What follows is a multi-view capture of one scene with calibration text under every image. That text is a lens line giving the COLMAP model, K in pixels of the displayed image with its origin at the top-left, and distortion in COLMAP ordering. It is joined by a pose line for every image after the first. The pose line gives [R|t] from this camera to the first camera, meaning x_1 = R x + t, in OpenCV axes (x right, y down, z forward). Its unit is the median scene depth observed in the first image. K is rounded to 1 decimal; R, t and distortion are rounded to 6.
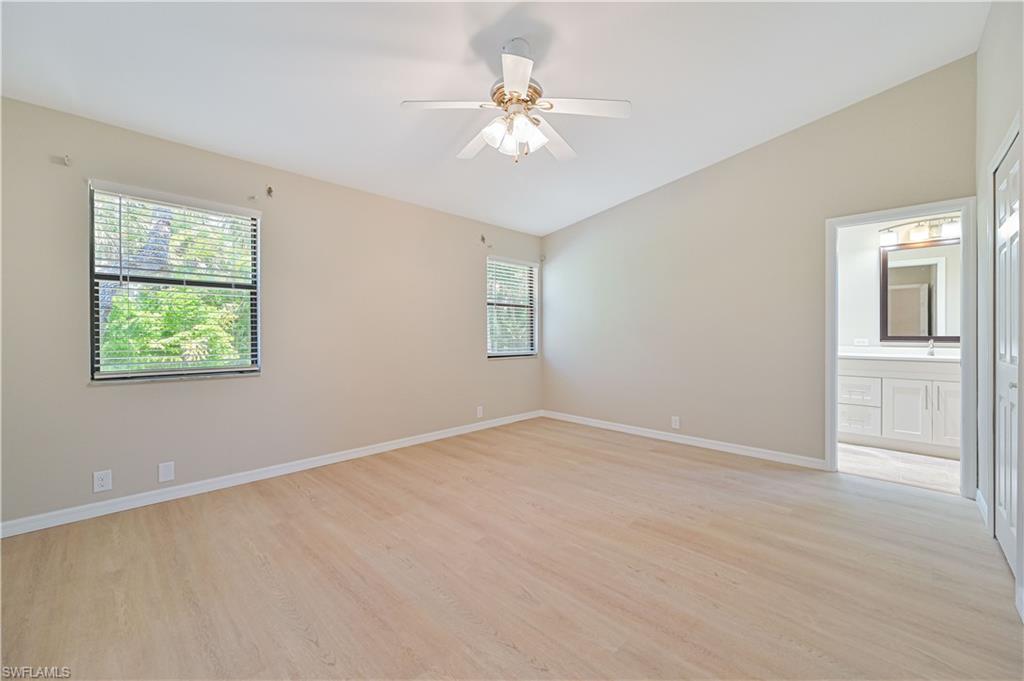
lens RADIAL K [[402.1, 0, 515.4], [0, 402.1, 331.4], [0, 0, 1]] dist [-0.002638, -0.000308]
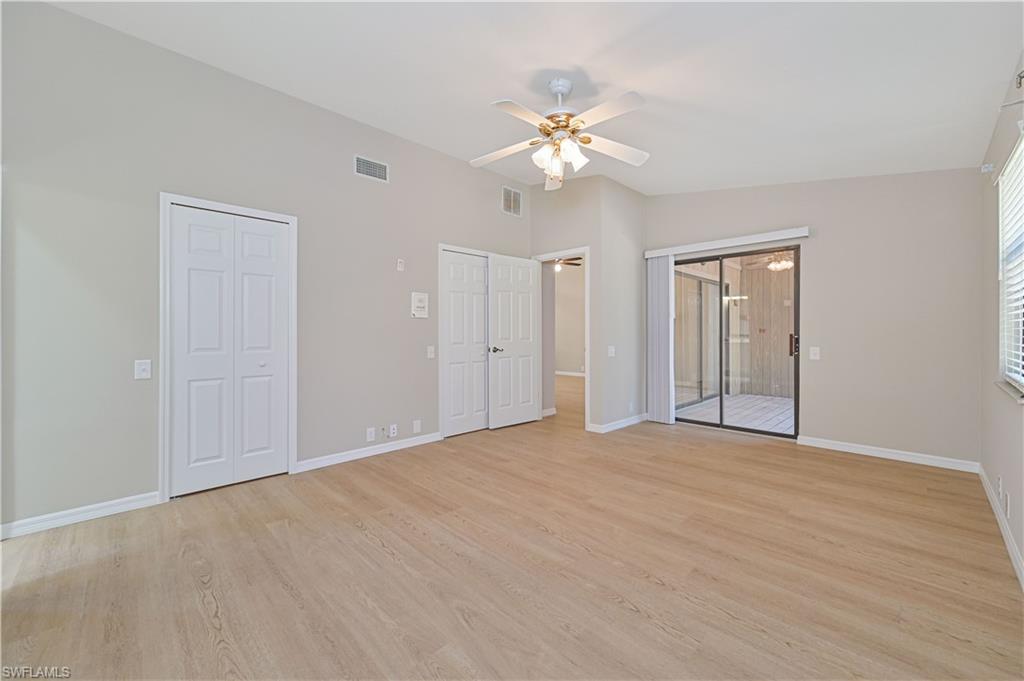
lens RADIAL K [[402.1, 0, 515.4], [0, 402.1, 331.4], [0, 0, 1]] dist [-0.002638, -0.000308]
pose [[-0.999775, 0.002496, 0.021083, 0.104913], [0.002416, 0.999990, -0.003808, 0.005628], [-0.021092, -0.003757, -0.999770, 2.057613]]
